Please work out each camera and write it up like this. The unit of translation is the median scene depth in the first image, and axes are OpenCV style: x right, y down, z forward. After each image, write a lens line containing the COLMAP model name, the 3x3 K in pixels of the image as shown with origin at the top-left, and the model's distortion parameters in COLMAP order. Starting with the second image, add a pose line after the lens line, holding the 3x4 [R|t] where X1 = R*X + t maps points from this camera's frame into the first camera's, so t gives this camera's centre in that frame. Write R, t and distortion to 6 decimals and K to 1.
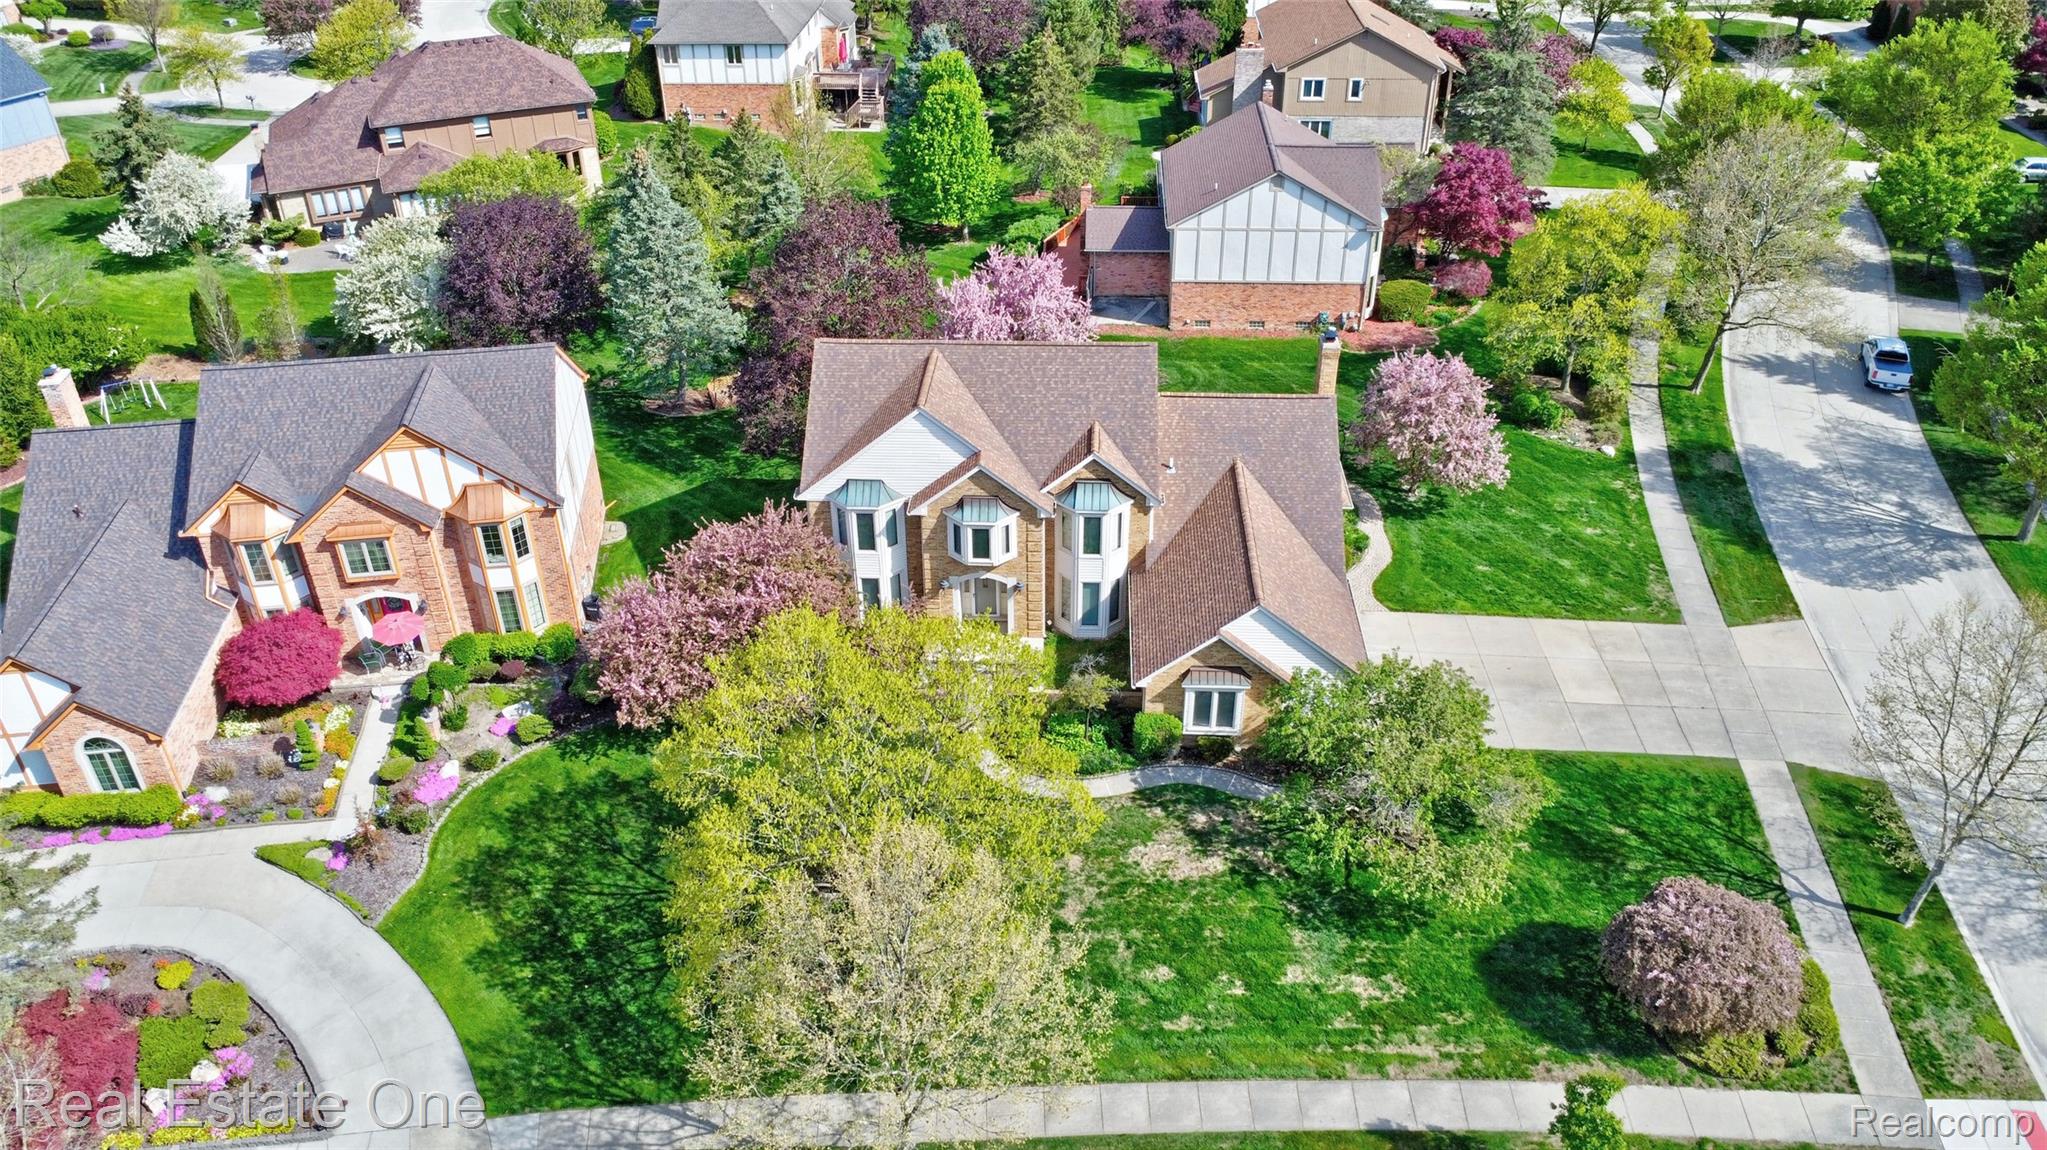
lens RADIAL K [[1479.5, 0, 1023.5], [0, 1479.5, 575.0], [0, 0, 1]] dist [-0.028061, -0.005908]
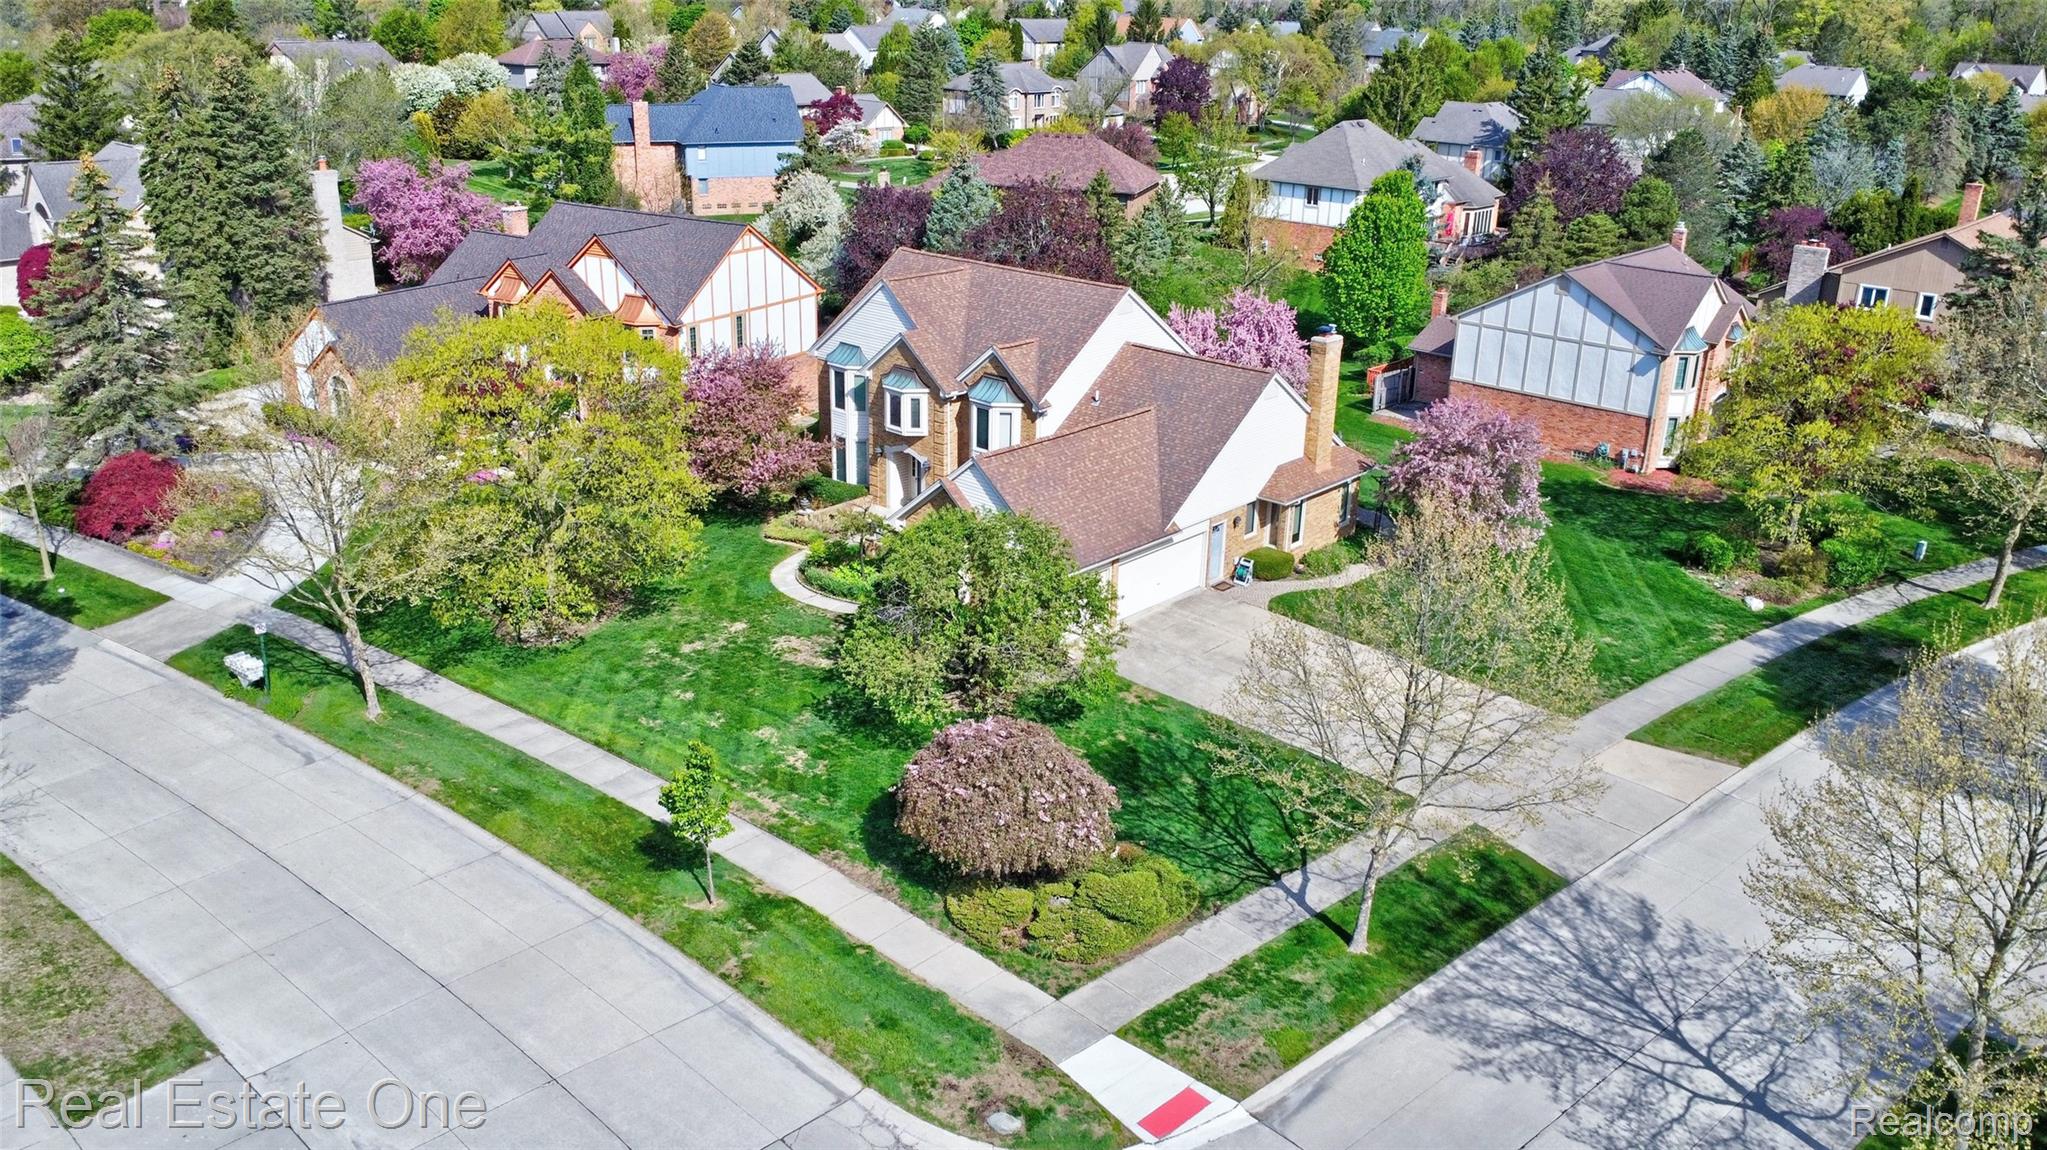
lens RADIAL K [[1555.1, 0, 1023.5], [0, 1555.1, 575.0], [0, 0, 1]] dist [-0.032052, -0.002436]
pose [[0.770218, 0.250087, -0.586703, 0.739289], [-0.371206, 0.923829, -0.093525, 0.161478], [0.518624, 0.289822, 0.804383, 0.150607]]
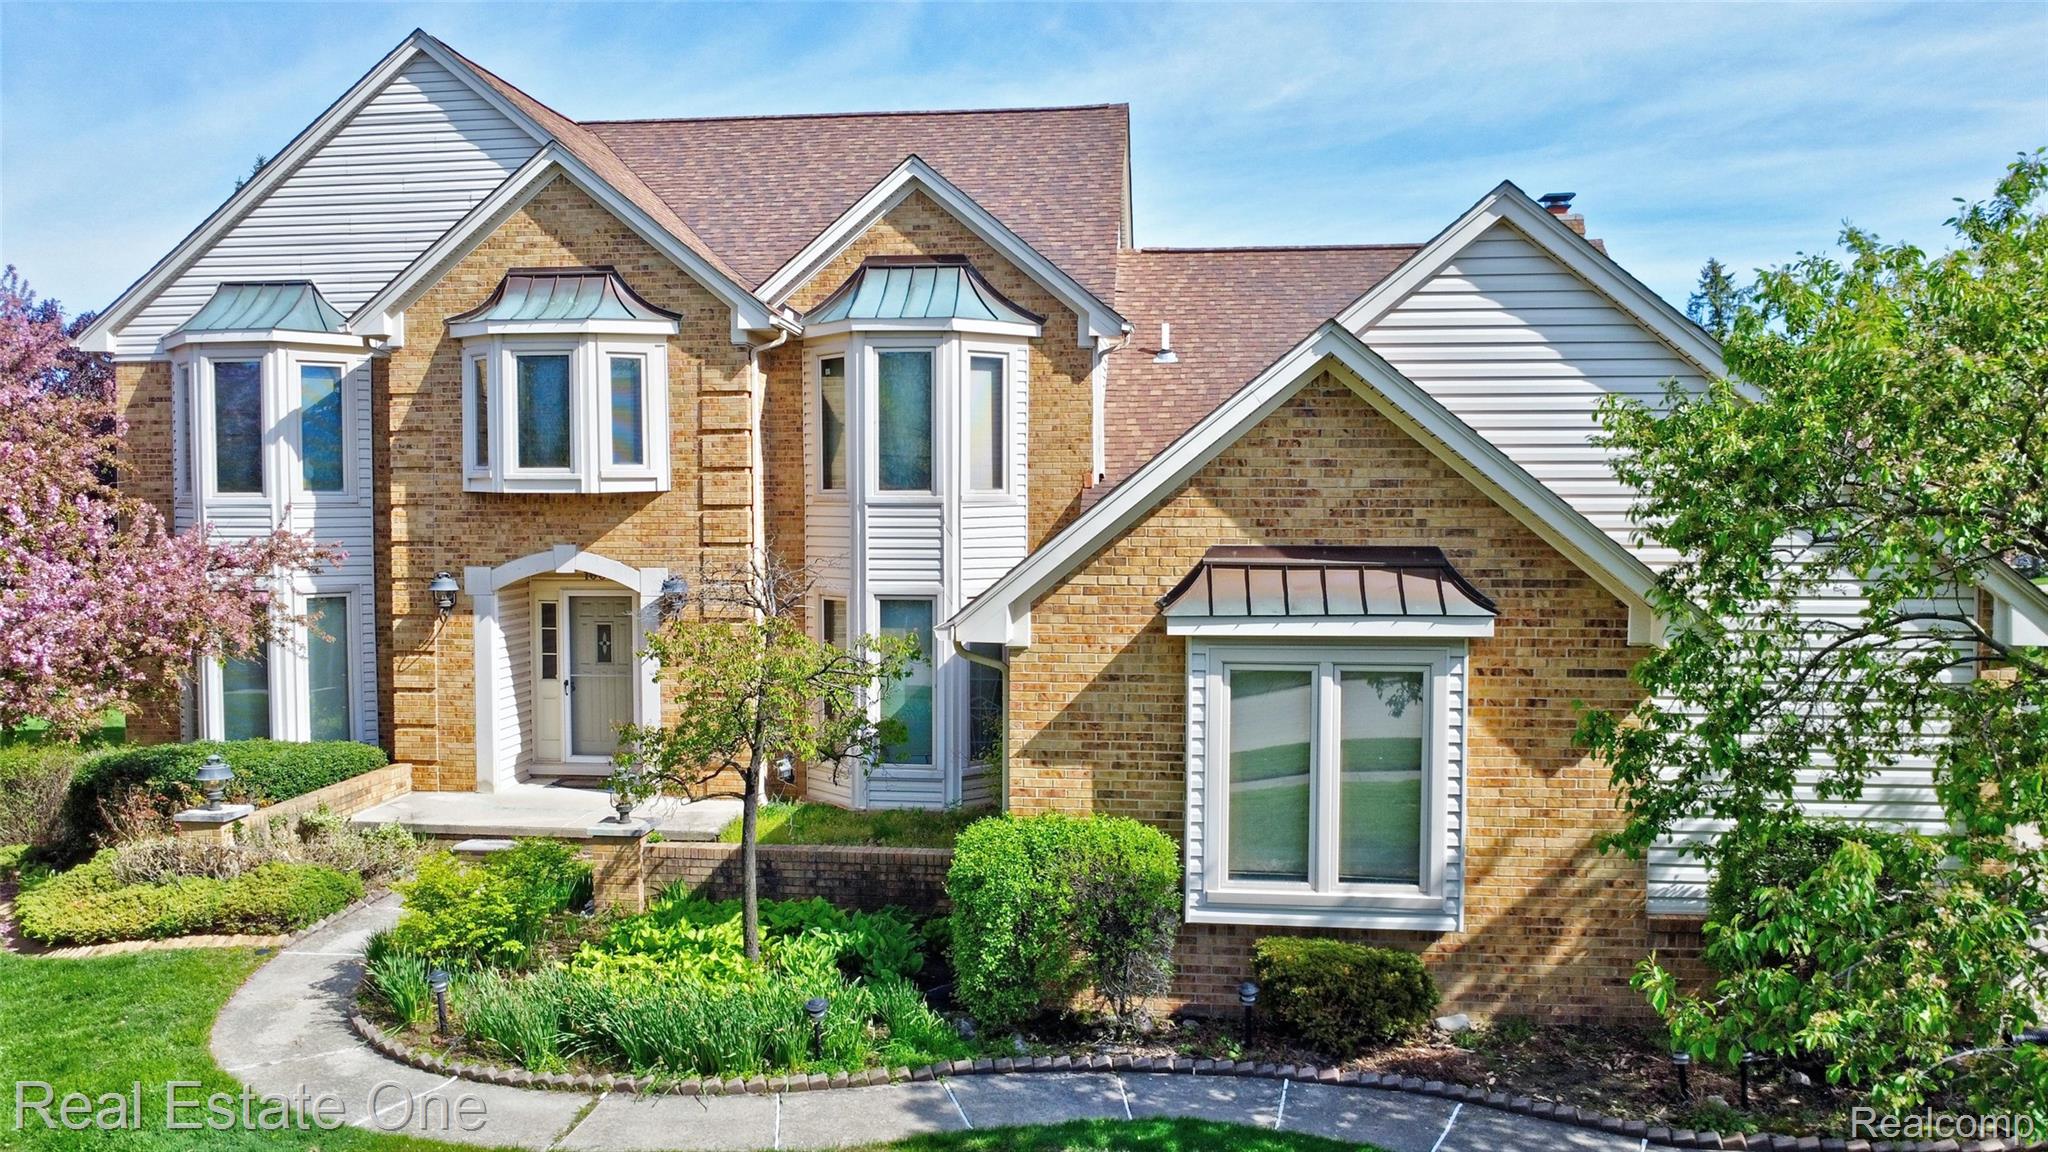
lens RADIAL K [[1512.7, 0, 1024.0], [0, 1512.7, 576.0], [0, 0, 1]] dist [-0.026389, -0.002117]
pose [[0.998305, 0.010820, -0.057180, 0.089630], [-0.038159, 0.863559, -0.502802, 0.162584], [0.043938, 0.504132, 0.862508, 0.730971]]
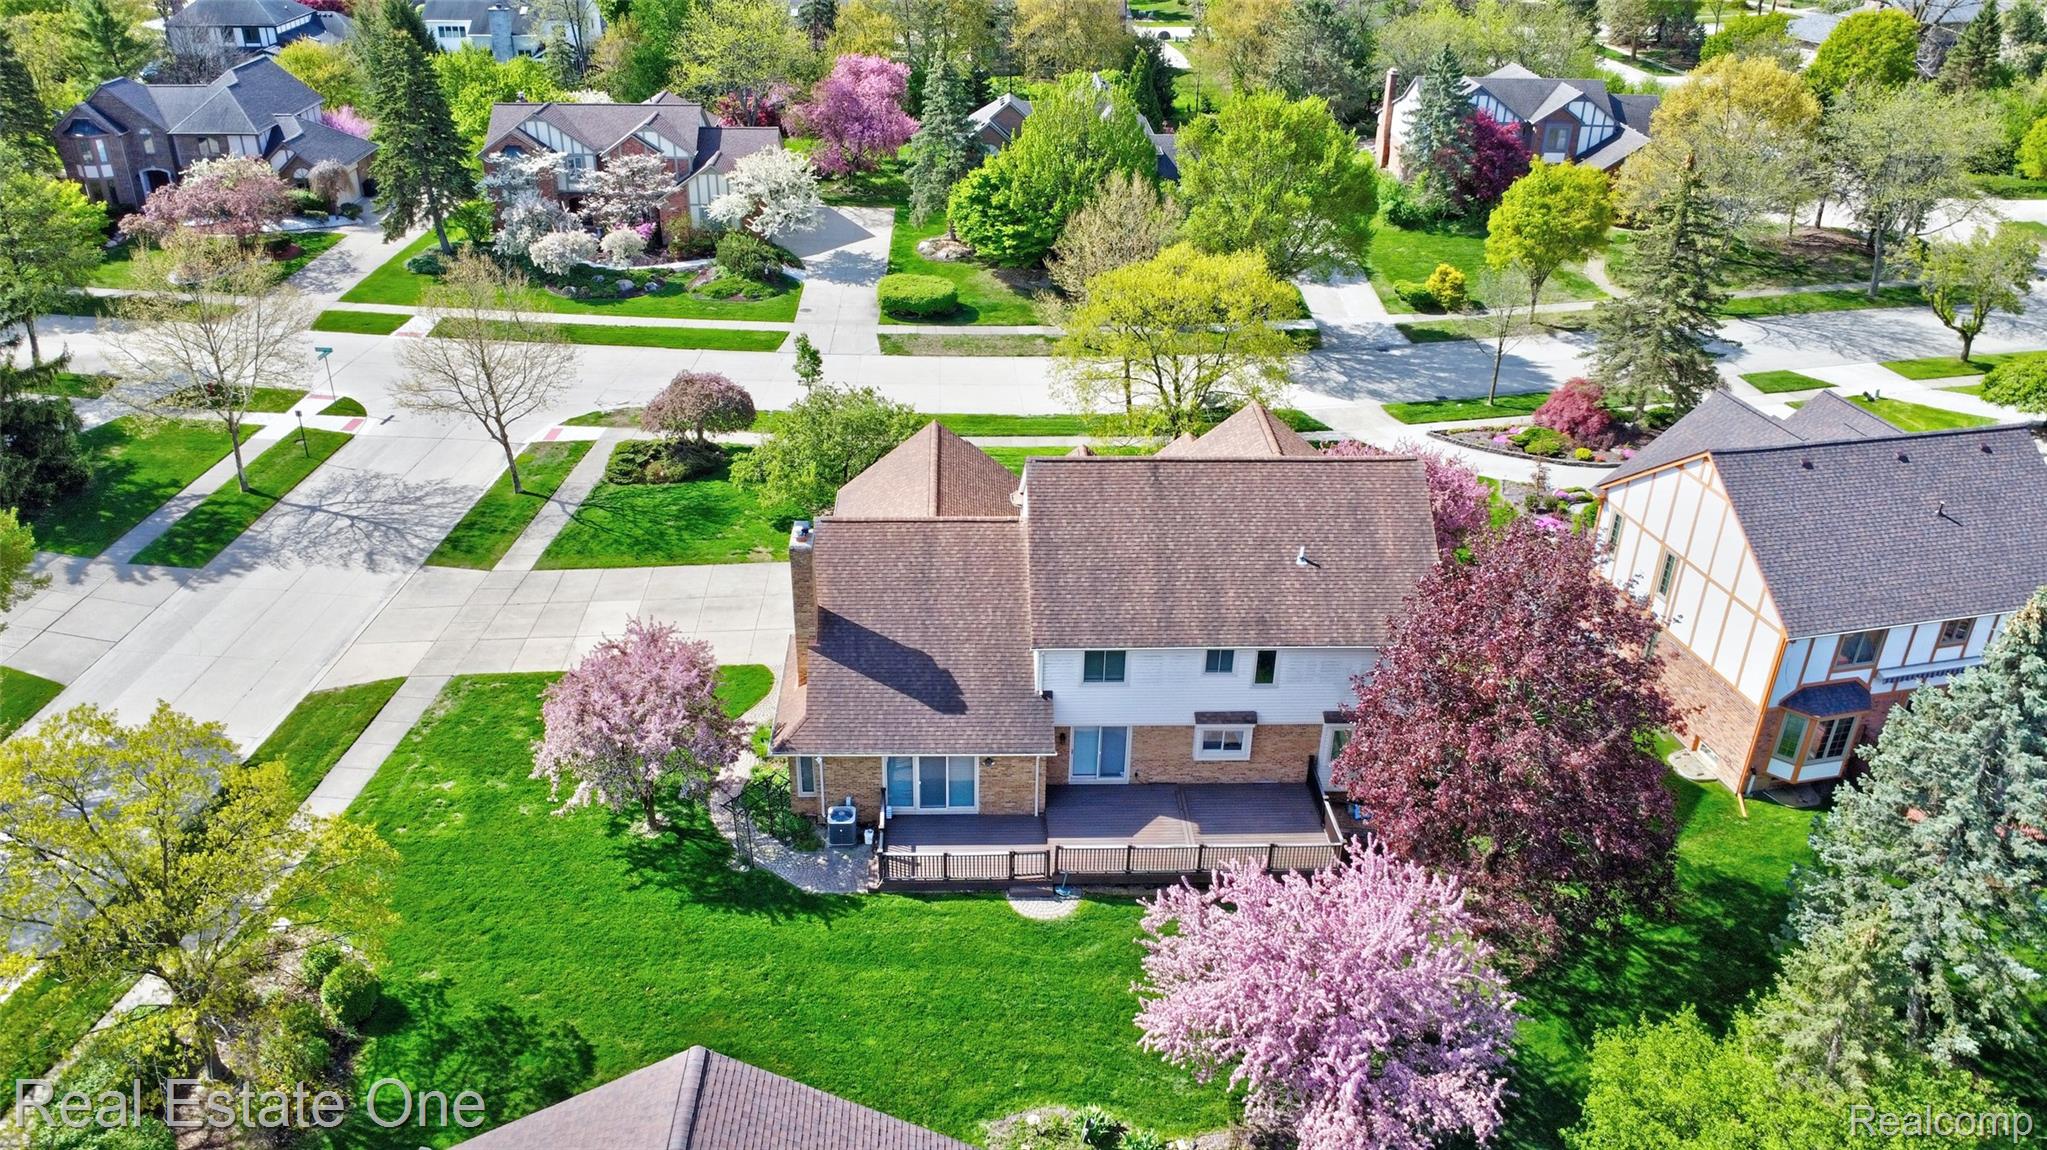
lens RADIAL K [[1479.5, 0, 1023.5], [0, 1479.5, 575.0], [0, 0, 1]] dist [-0.028061, -0.005908]
pose [[-0.996077, 0.033541, -0.081891, 0.169404], [-0.056265, 0.474224, 0.878604, -0.904636], [0.068304, 0.879765, -0.470476, 1.504527]]
